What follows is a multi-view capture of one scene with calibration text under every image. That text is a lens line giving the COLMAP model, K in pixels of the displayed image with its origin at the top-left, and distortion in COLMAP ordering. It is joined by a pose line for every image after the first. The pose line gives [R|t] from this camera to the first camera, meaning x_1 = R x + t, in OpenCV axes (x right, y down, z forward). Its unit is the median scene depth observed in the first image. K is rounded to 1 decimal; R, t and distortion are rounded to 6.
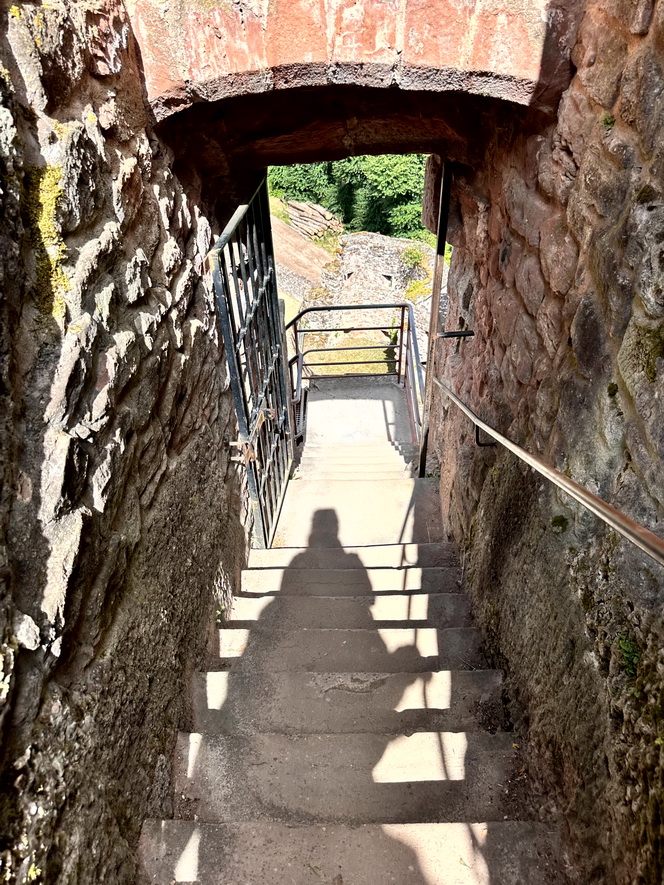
lens RADIAL K [[619.8, 0, 333.4], [0, 619.8, 443.2], [0, 0, 1]] dist [0.006532, -0.000044]
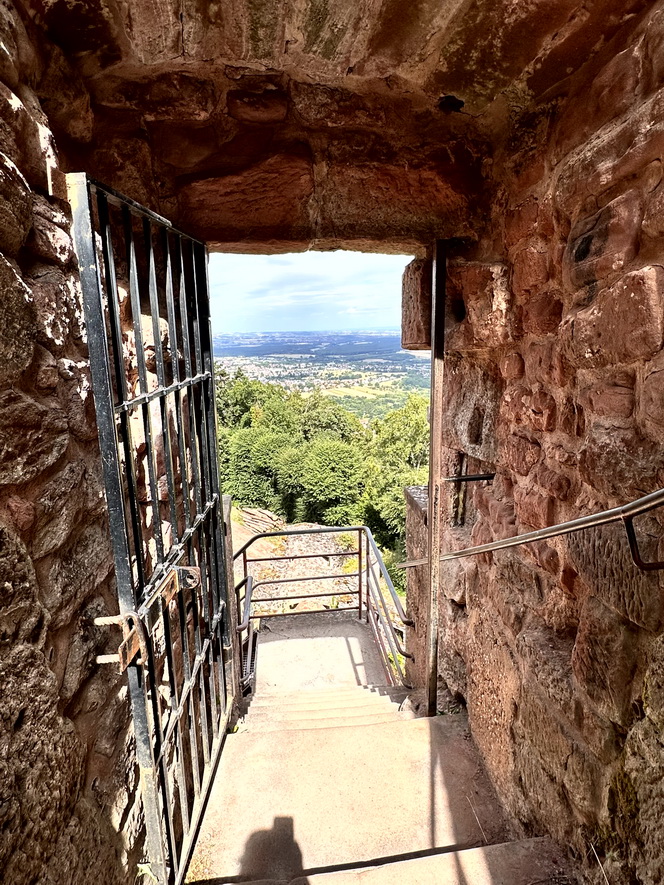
lens RADIAL K [[506.3, 0, 327.6], [0, 506.3, 438.8], [0, 0, 1]] dist [-0.014523, -0.003125]
pose [[0.995019, -0.011169, 0.099058, -0.011662], [0.058739, 0.868559, -0.492092, 0.035808], [-0.080541, 0.495460, 0.864889, 0.263201]]
